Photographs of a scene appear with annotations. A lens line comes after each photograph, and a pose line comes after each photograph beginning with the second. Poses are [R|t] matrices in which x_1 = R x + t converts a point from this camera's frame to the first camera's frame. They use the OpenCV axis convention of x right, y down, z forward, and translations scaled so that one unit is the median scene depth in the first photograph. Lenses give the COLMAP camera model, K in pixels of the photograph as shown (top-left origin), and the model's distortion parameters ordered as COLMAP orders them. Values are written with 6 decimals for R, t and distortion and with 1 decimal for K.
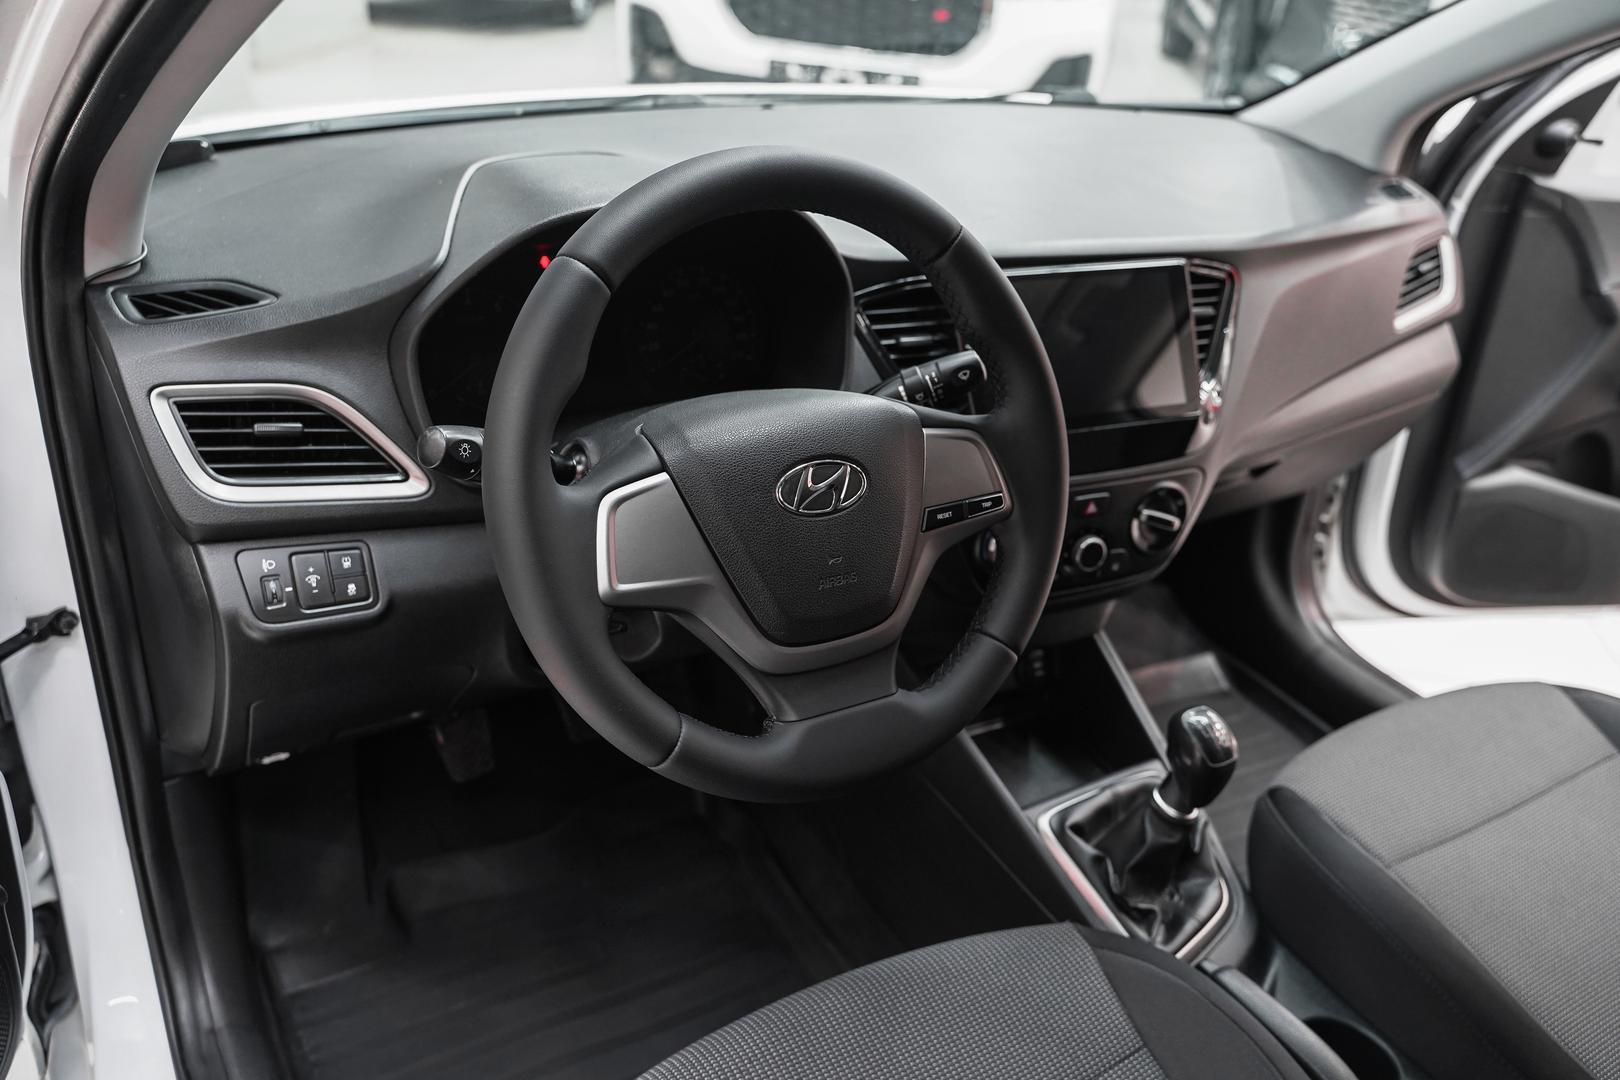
lens RADIAL K [[1308.7, 0, 810.0], [0, 1308.7, 540.0], [0, 0, 1]] dist [-0.019880, -0.000970]
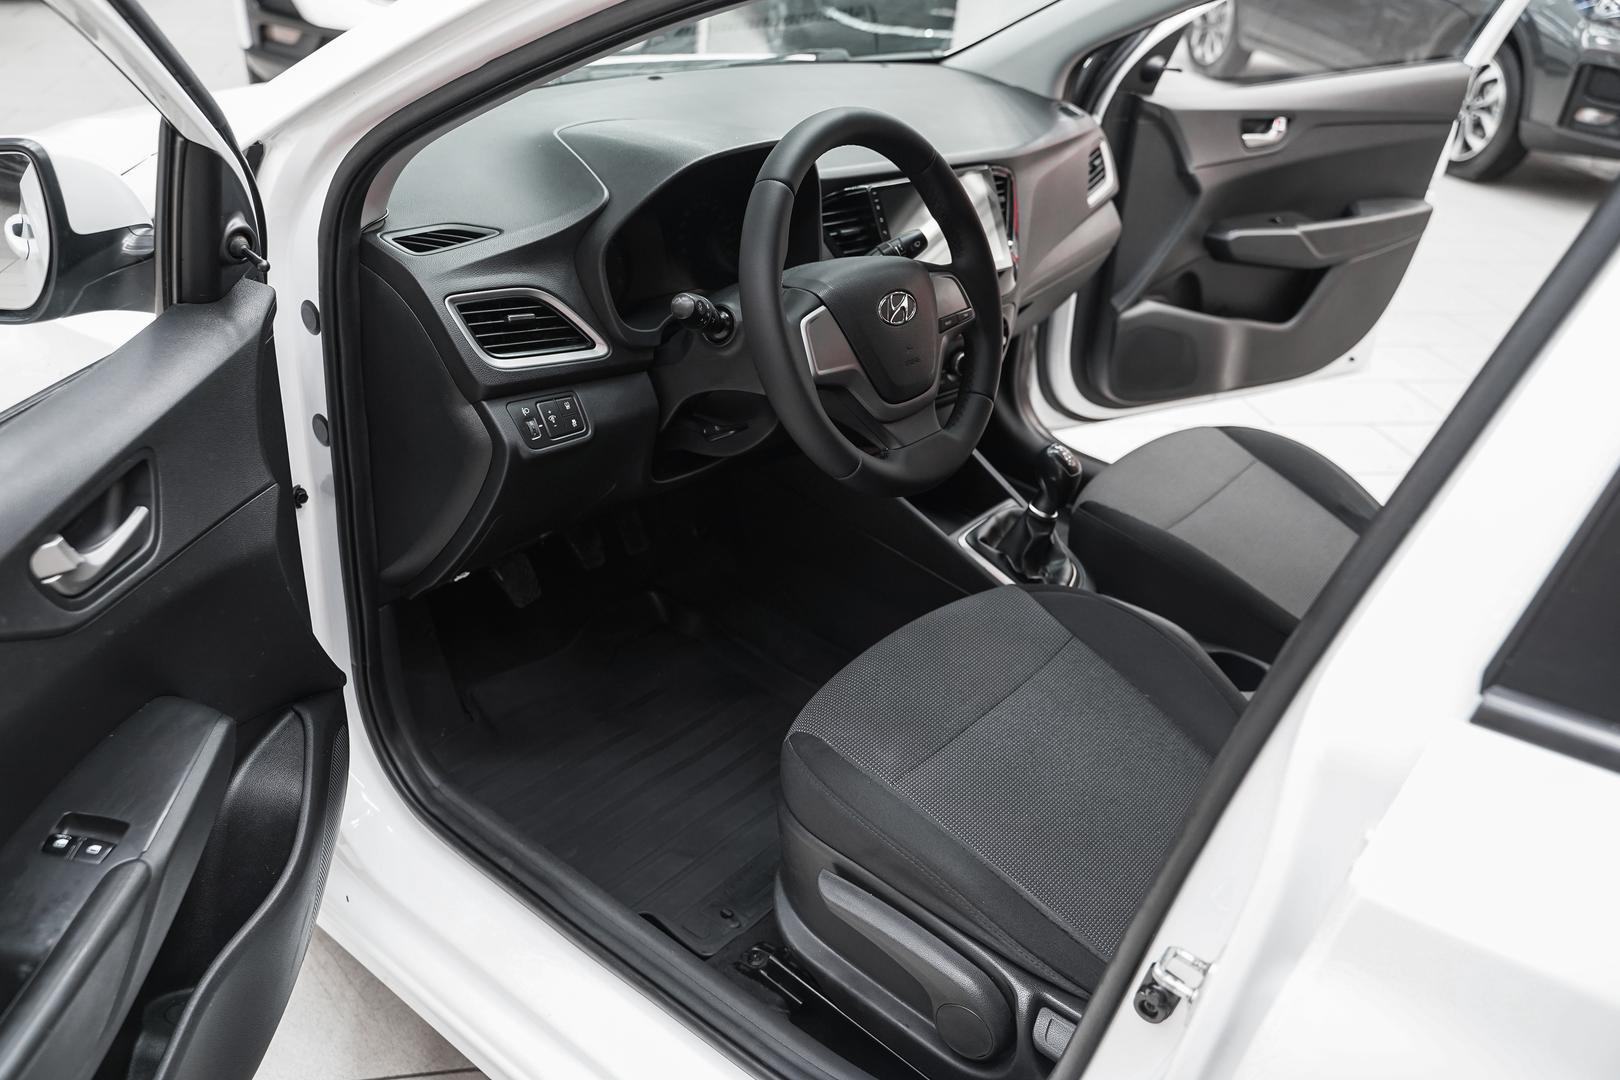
lens RADIAL K [[1298.6, 0, 810.0], [0, 1298.6, 540.0], [0, 0, 1]] dist [-0.042329, -0.002620]
pose [[0.940353, -0.160383, 0.300022, -0.437274], [0.147012, 0.986878, 0.066778, 0.085879], [-0.306795, -0.018688, 0.951592, -0.384945]]
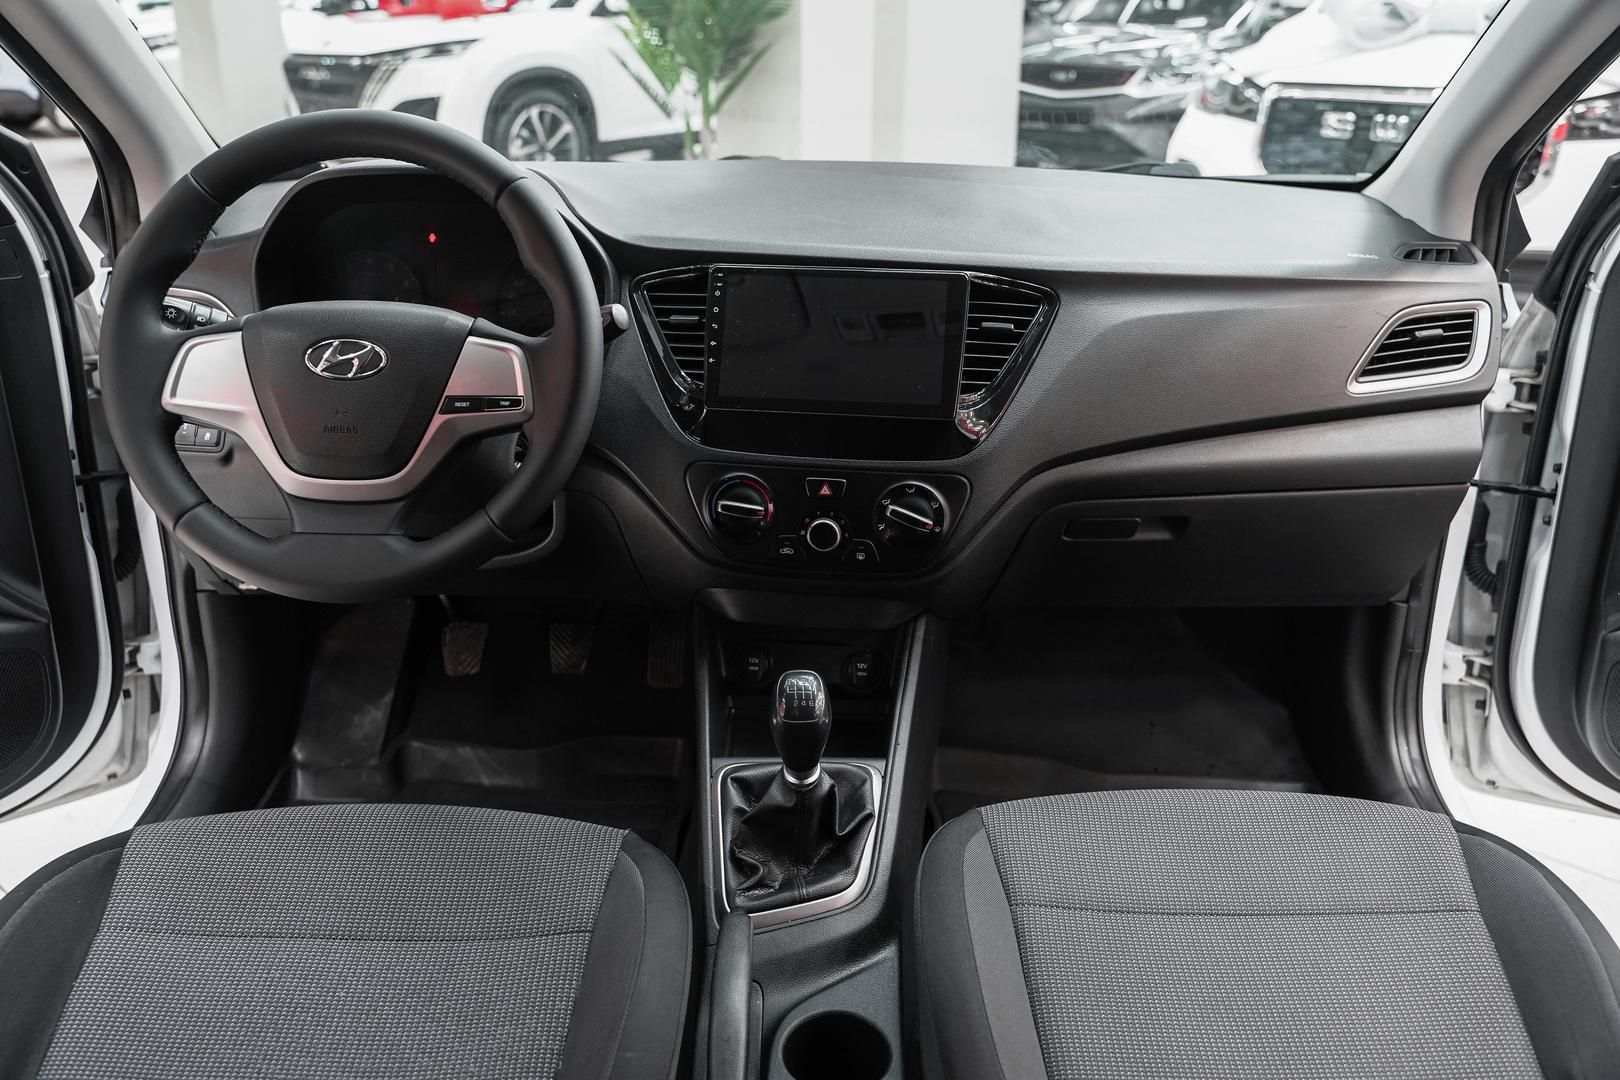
lens RADIAL K [[1283.0, 0, 788.9], [0, 1283.0, 545.0], [0, 0, 1]] dist [-0.061880, 0.099023]
pose [[0.852791, 0.138523, -0.503547, 0.714120], [-0.199443, 0.977486, -0.068868, 0.095143], [0.482670, 0.159159, 0.861219, 0.105915]]
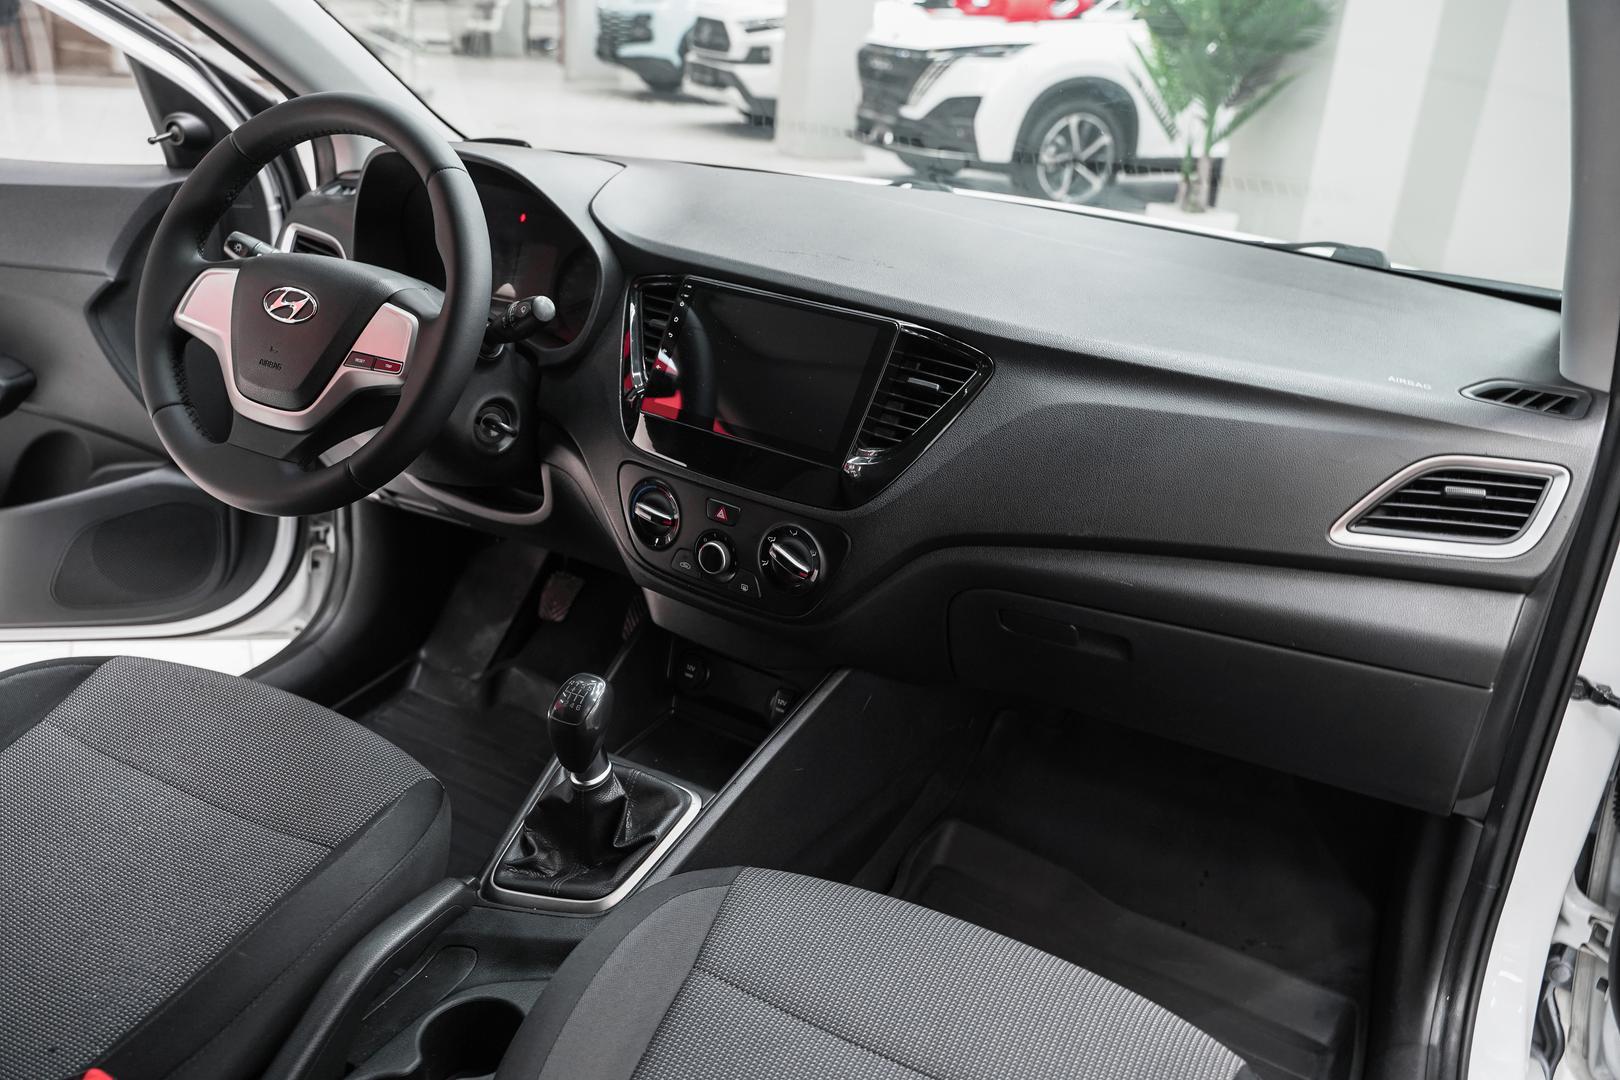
lens RADIAL K [[1298.6, 0, 810.0], [0, 1298.6, 540.0], [0, 0, 1]] dist [-0.042329, -0.002620]
pose [[0.524936, 0.298757, -0.796986, 1.084846], [-0.430266, 0.901063, 0.054376, -0.092547], [0.734380, 0.314372, 0.601545, 0.433556]]
